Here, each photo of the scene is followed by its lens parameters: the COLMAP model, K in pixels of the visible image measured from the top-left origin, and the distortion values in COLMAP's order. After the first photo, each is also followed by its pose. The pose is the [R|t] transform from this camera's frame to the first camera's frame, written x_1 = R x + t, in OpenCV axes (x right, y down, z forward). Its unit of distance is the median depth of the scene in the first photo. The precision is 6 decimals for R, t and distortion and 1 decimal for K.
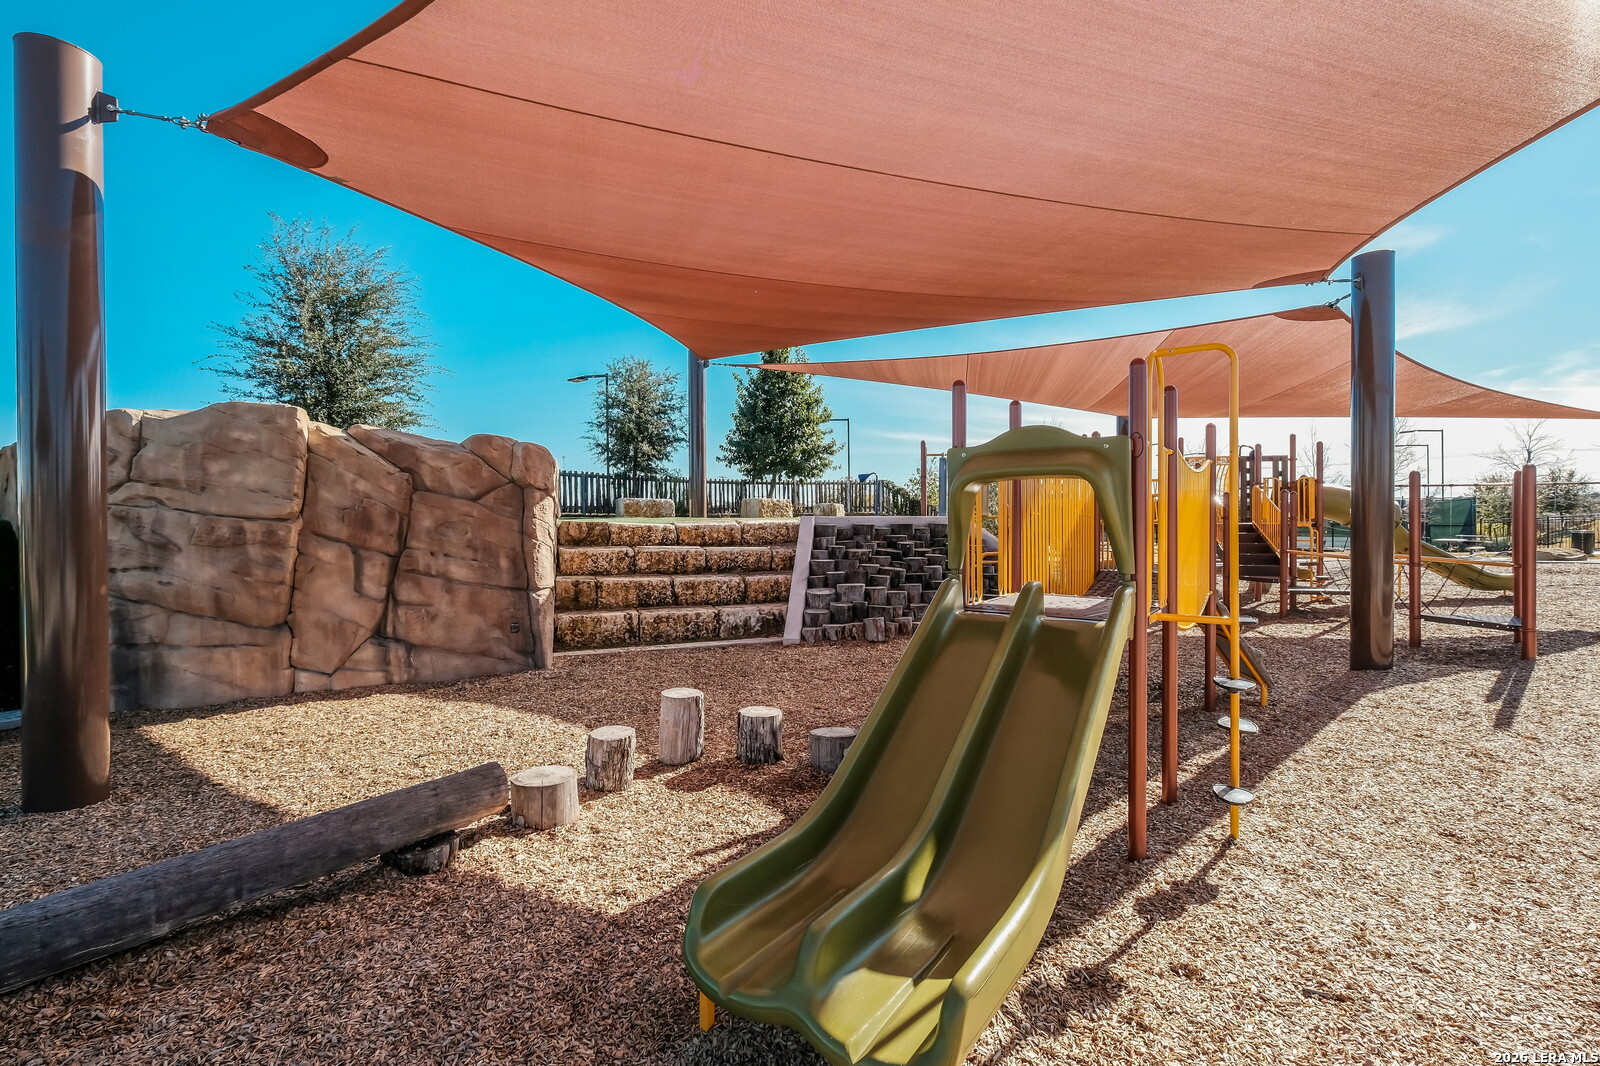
lens RADIAL K [[710.9, 0, 800.0], [0, 710.9, 533.0], [0, 0, 1]] dist [0.000436, -0.000009]
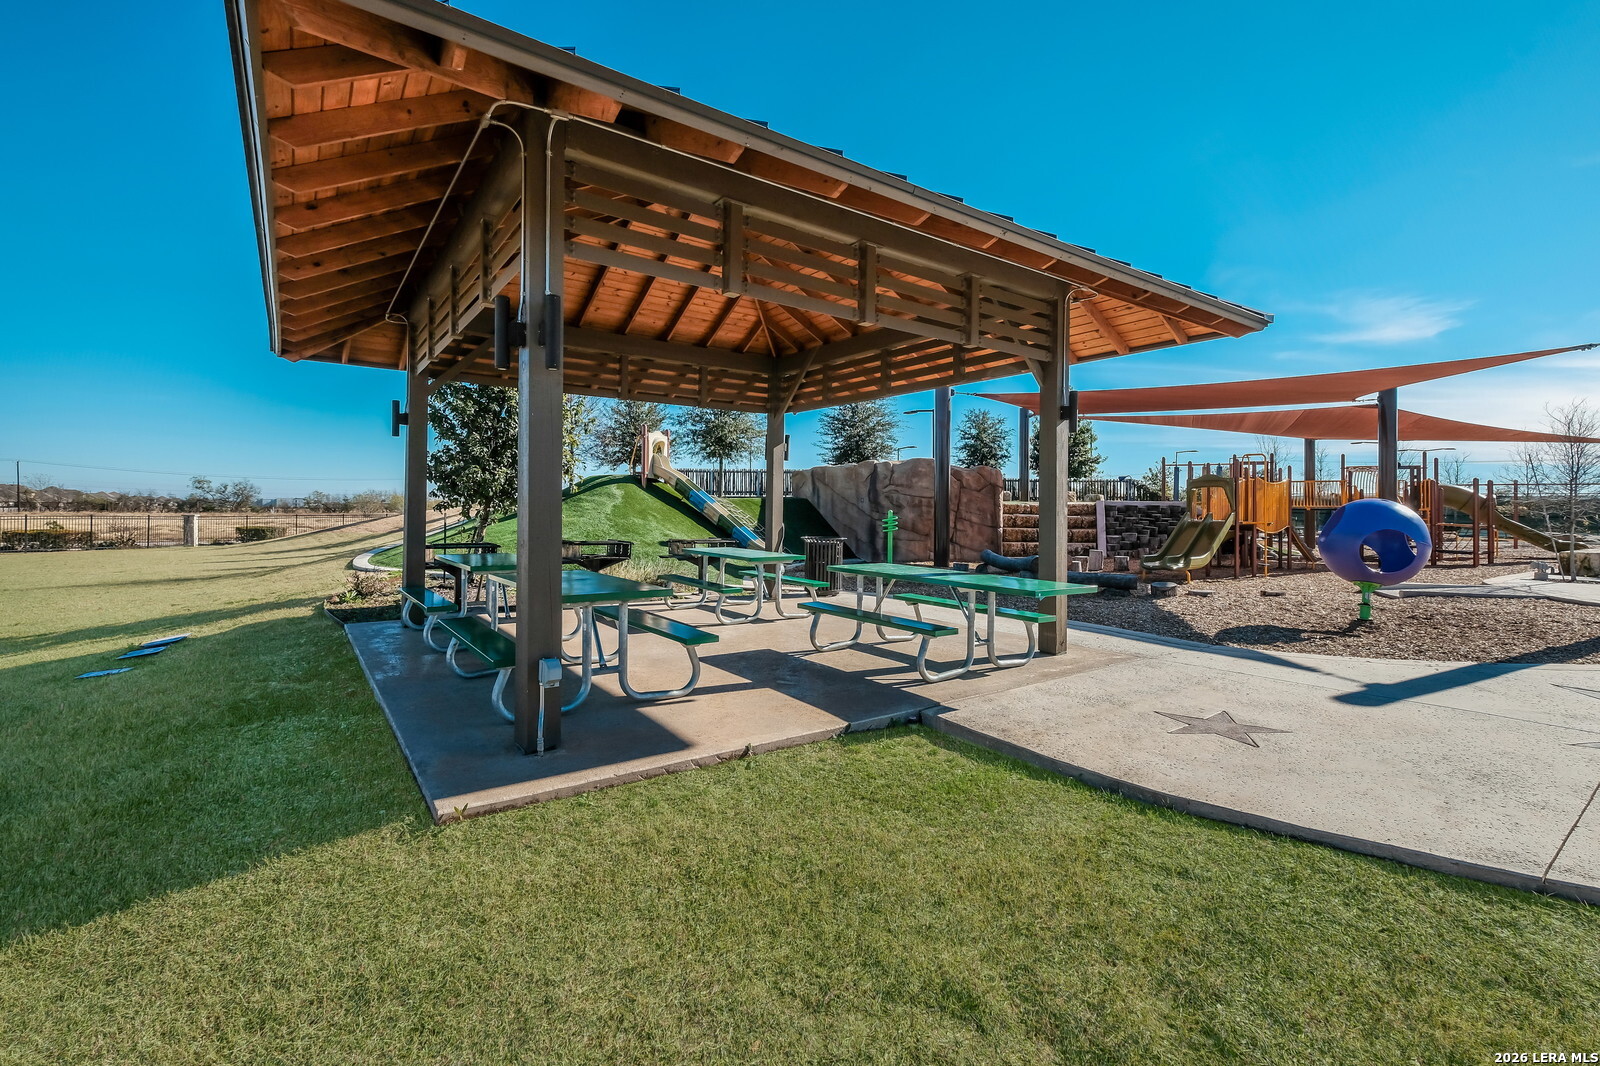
lens RADIAL K [[710.9, 0, 800.0], [0, 710.9, 533.0], [0, 0, 1]] dist [0.000436, -0.000009]
pose [[0.963733, 0.020794, -0.266056, -0.394193], [-0.017558, 0.999740, 0.014536, 0.076503], [0.266289, -0.009337, 0.963848, -1.625902]]
